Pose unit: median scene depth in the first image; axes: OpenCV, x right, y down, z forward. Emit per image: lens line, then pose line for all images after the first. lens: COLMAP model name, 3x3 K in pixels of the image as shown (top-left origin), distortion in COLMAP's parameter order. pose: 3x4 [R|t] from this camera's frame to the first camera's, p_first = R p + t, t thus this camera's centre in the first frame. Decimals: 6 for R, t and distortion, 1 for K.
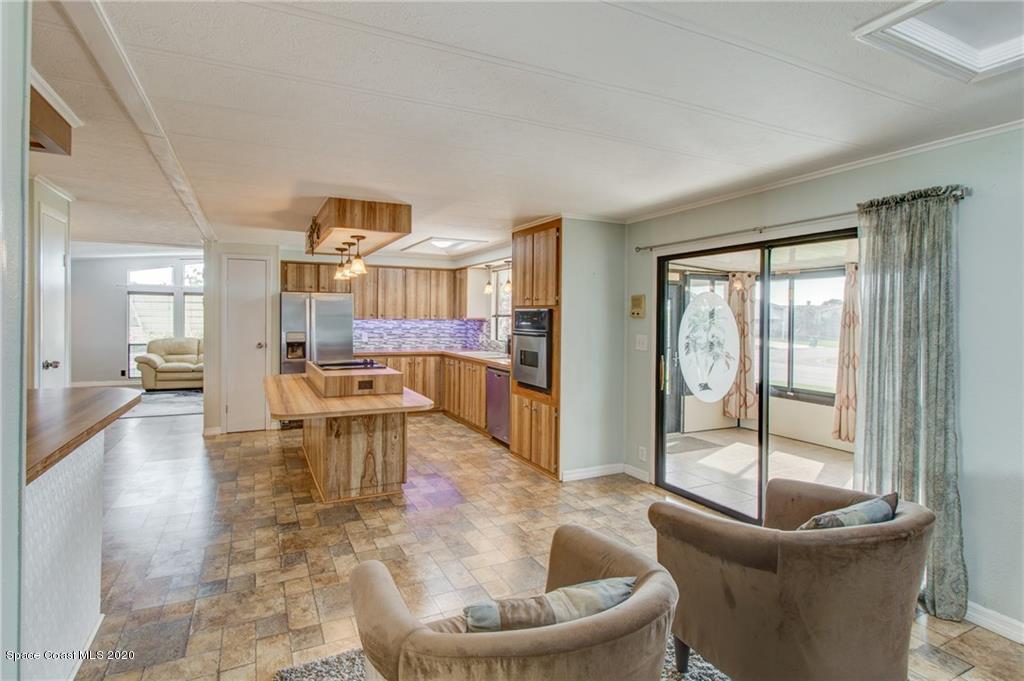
lens RADIAL K [[480.0, 0, 509.0], [0, 480.0, 314.2], [0, 0, 1]] dist [0.027719, 0.000075]
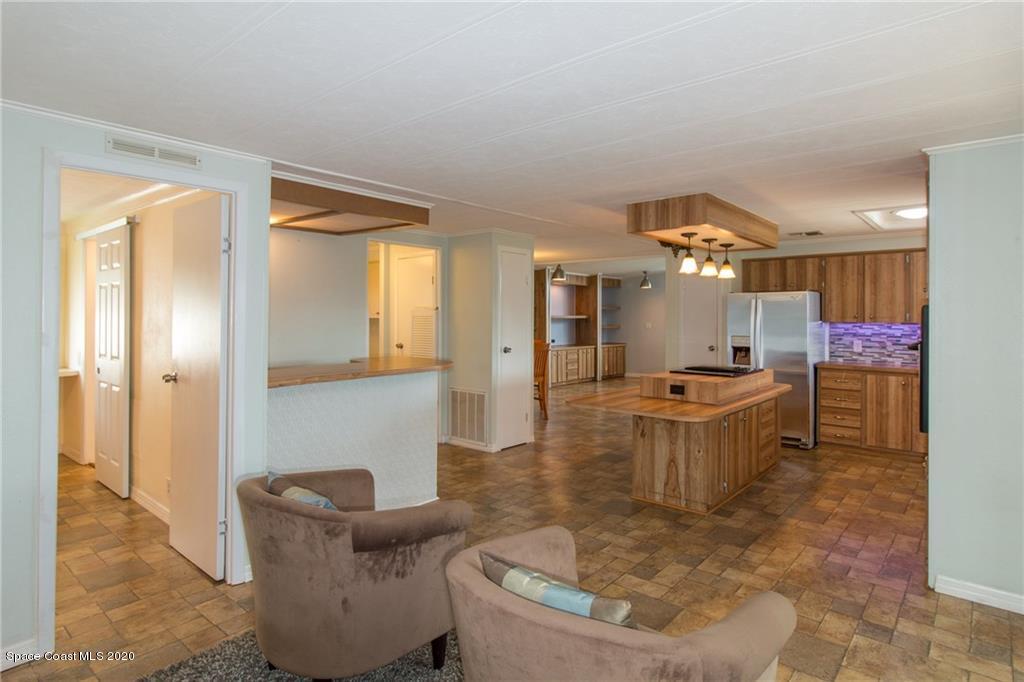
lens RADIAL K [[555.9, 0, 516.3], [0, 555.9, 312.0], [0, 0, 1]] dist [-0.022229, 0.000756]
pose [[0.420634, -0.008313, -0.907192, 0.528871], [-0.001072, 0.999953, -0.009660, 0.003492], [0.907230, 0.005036, 0.420605, 0.234955]]
